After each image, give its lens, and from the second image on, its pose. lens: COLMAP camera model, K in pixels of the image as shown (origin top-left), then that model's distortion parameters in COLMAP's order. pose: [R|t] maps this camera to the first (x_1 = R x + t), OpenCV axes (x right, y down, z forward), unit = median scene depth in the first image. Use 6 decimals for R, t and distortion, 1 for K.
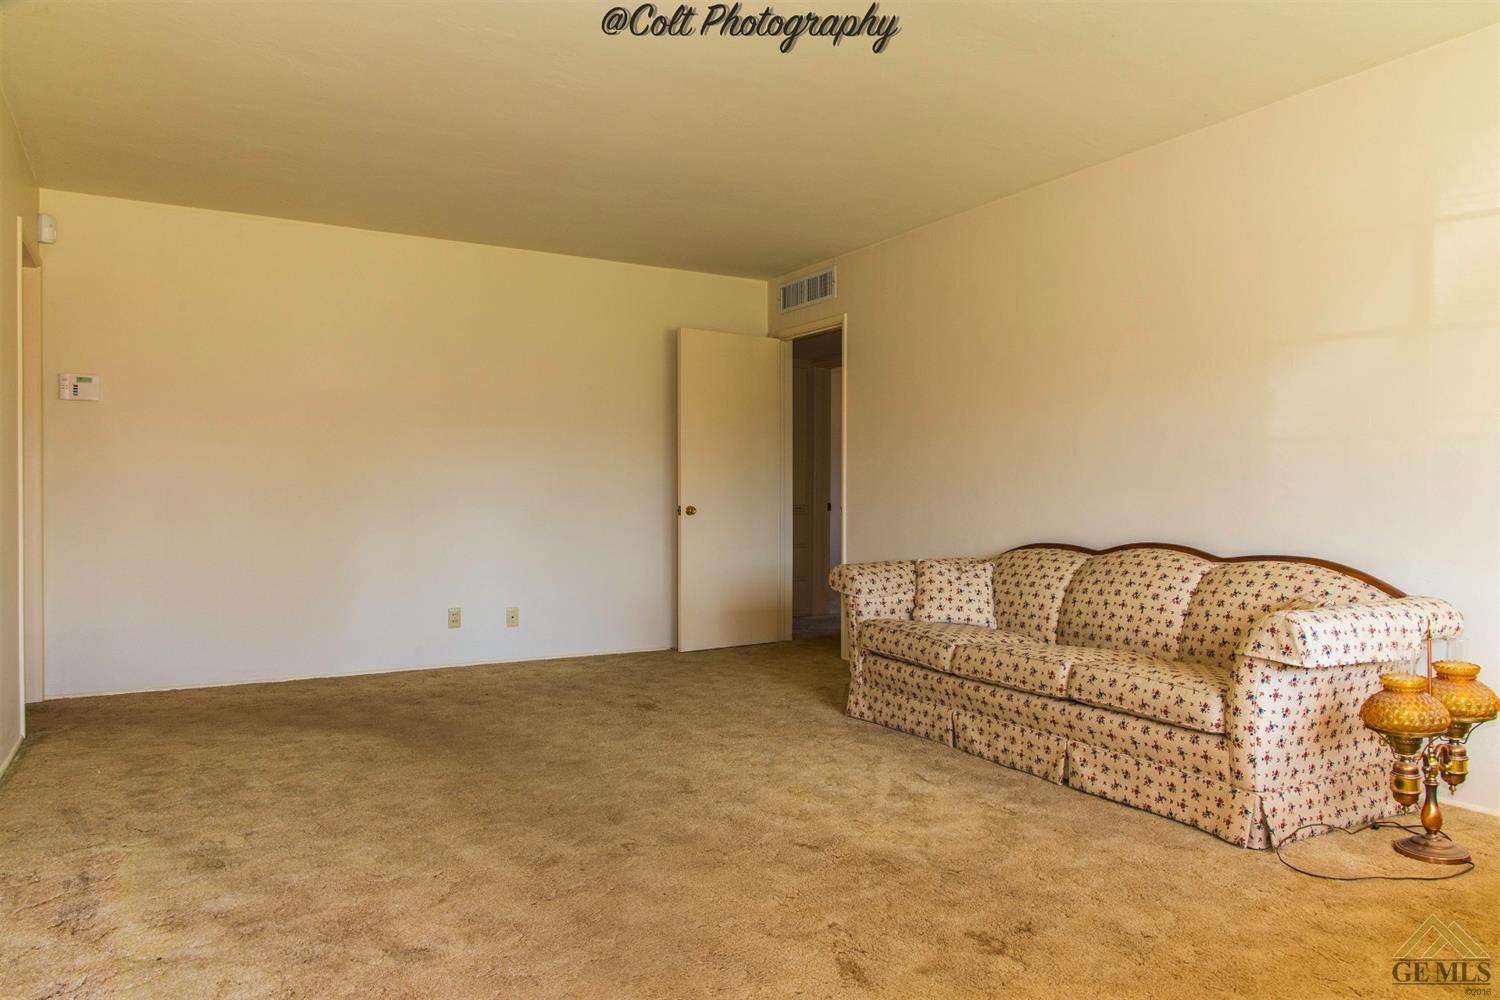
lens RADIAL K [[1015.4, 0, 750.0], [0, 1015.4, 500.0], [0, 0, 1]] dist [0.007792, 0.002384]
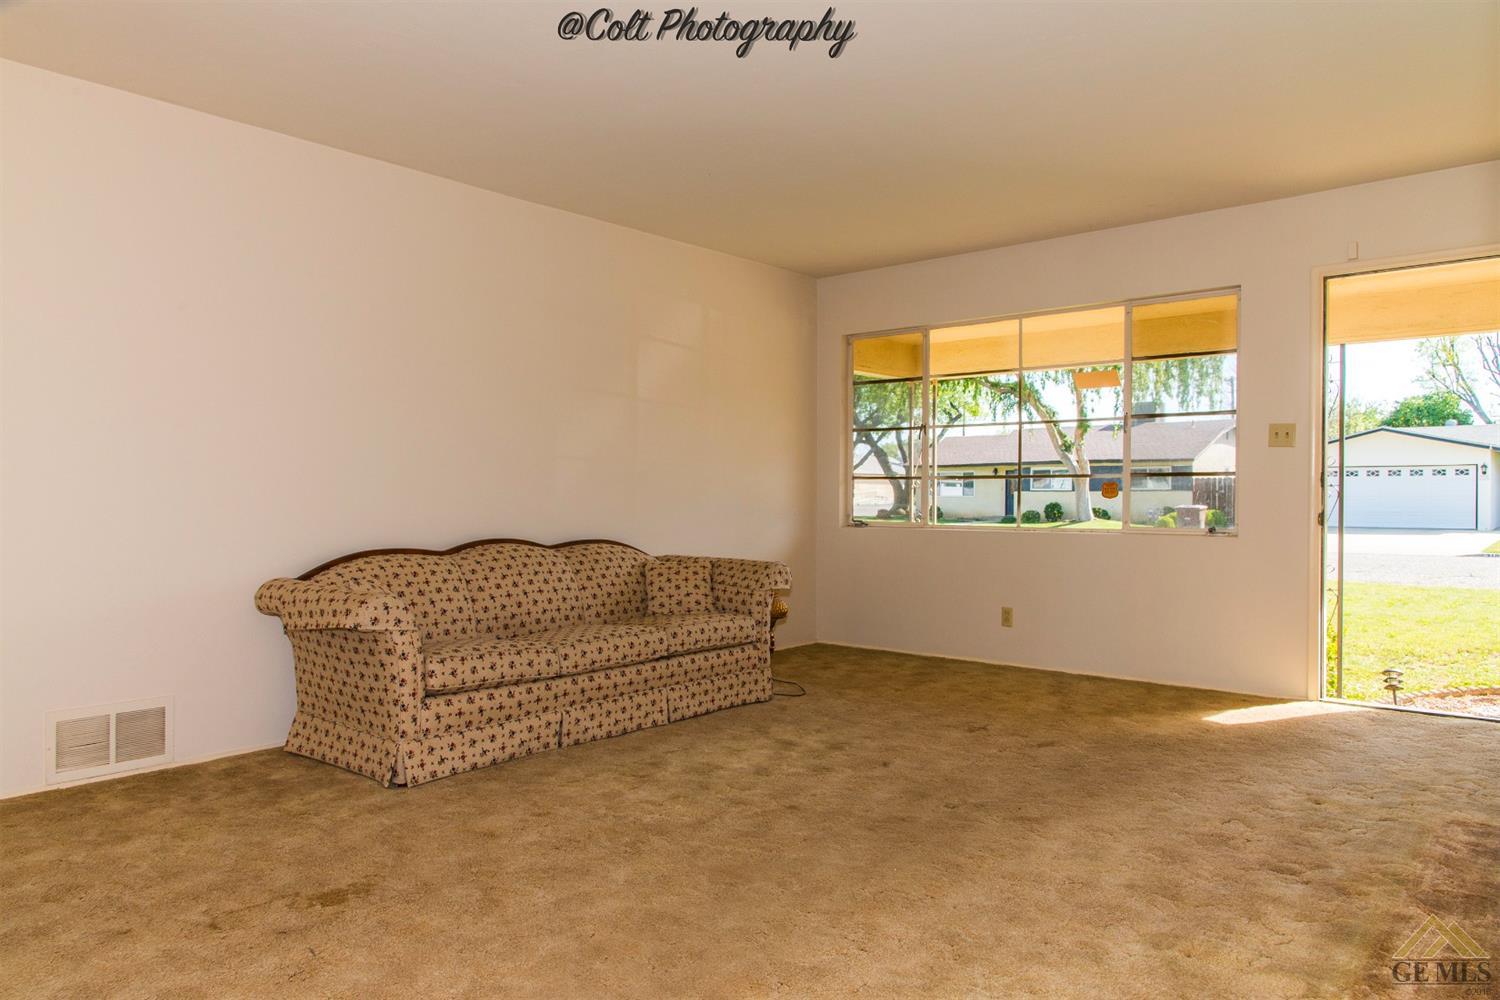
lens RADIAL K [[1015.4, 0, 750.0], [0, 1015.4, 500.0], [0, 0, 1]] dist [0.007792, 0.002384]
pose [[-0.335261, -0.012880, 0.942037, -0.842265], [0.001418, 0.999899, 0.014176, -0.018944], [-0.942124, 0.006088, -0.335209, 1.196585]]
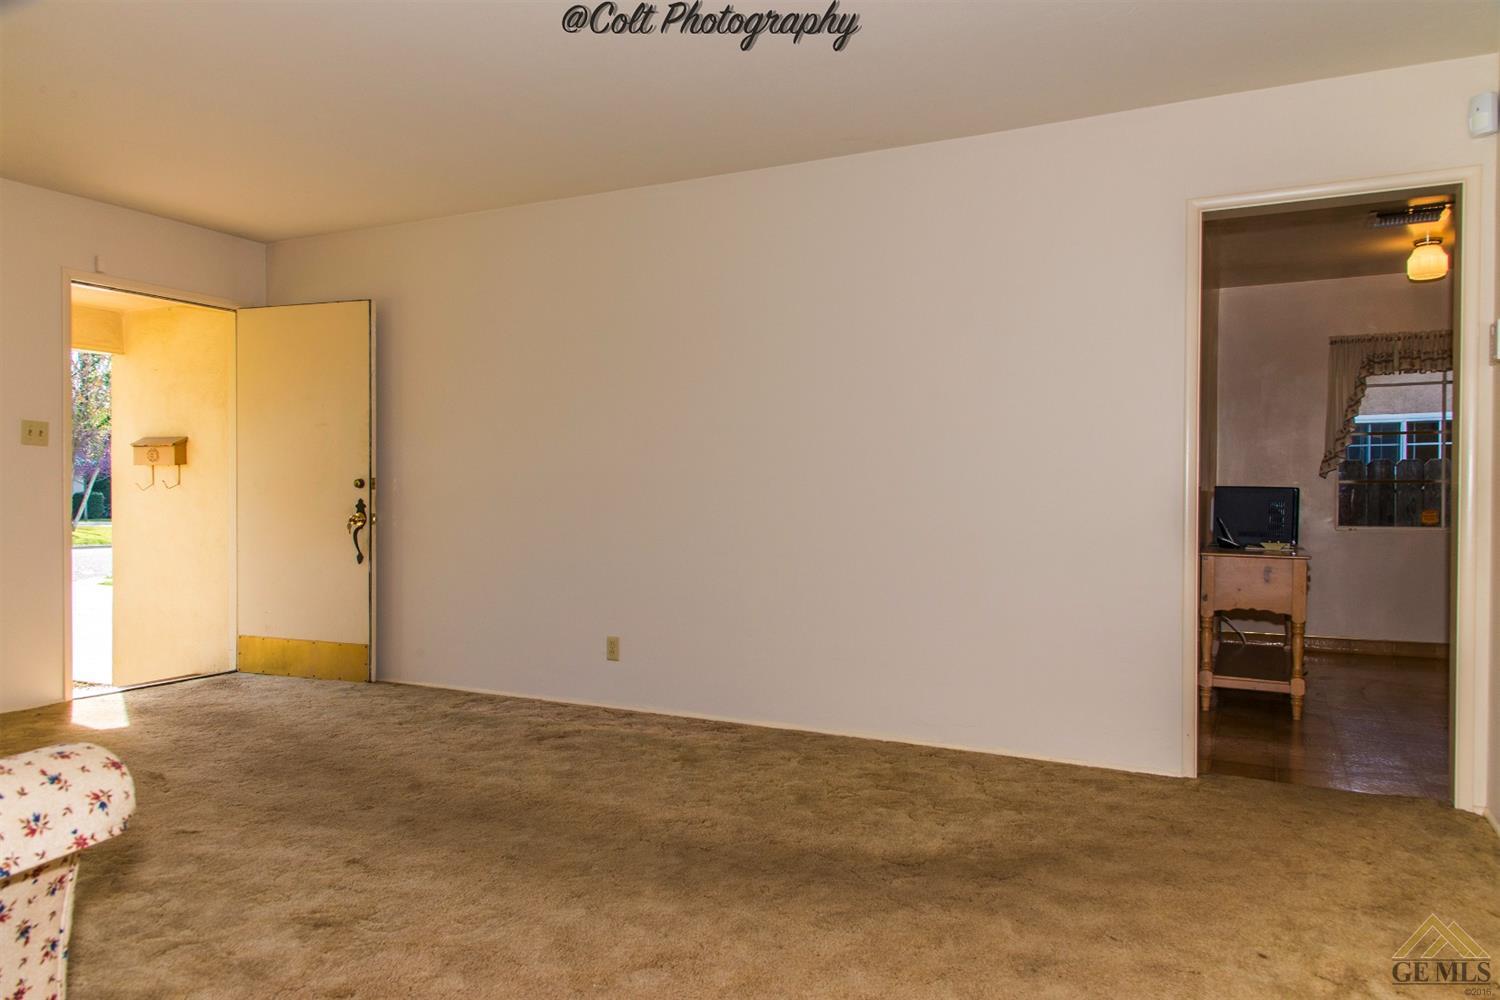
lens RADIAL K [[1015.4, 0, 750.0], [0, 1015.4, 500.0], [0, 0, 1]] dist [0.007792, 0.002384]
pose [[-0.835198, -0.005711, -0.549920, 0.117352], [-0.011480, 0.999909, 0.007051, -0.019229], [0.549830, 0.012202, -0.835188, 1.651500]]
